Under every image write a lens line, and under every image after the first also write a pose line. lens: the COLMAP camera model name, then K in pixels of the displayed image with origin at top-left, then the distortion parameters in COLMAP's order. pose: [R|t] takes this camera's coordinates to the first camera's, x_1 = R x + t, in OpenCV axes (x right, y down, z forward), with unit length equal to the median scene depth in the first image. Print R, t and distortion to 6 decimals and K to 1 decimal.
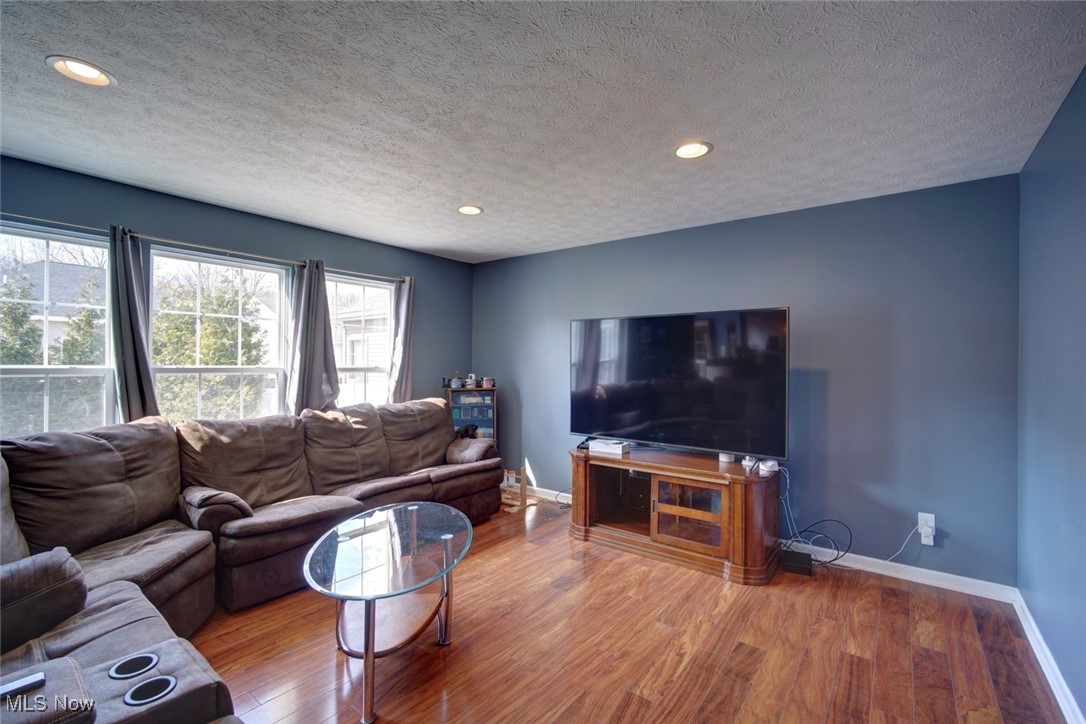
lens RADIAL K [[470.1, 0, 547.6], [0, 470.1, 364.0], [0, 0, 1]] dist [-0.005387, -0.000020]
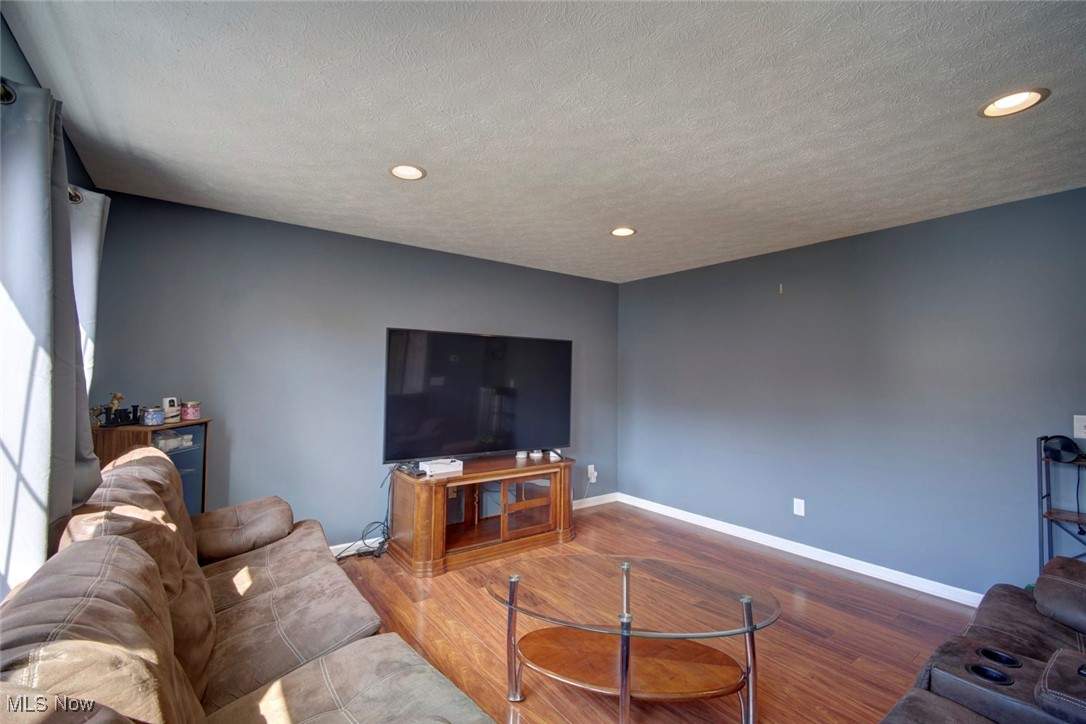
lens RADIAL K [[470.1, 0, 545.6], [0, 470.1, 361.3], [0, 0, 1]] dist [-0.005387, -0.000020]
pose [[0.288958, 0.029128, 0.956898, -1.175931], [-0.005409, 0.999571, -0.028794, -0.016205], [-0.957326, 0.003145, 0.288992, 0.859347]]
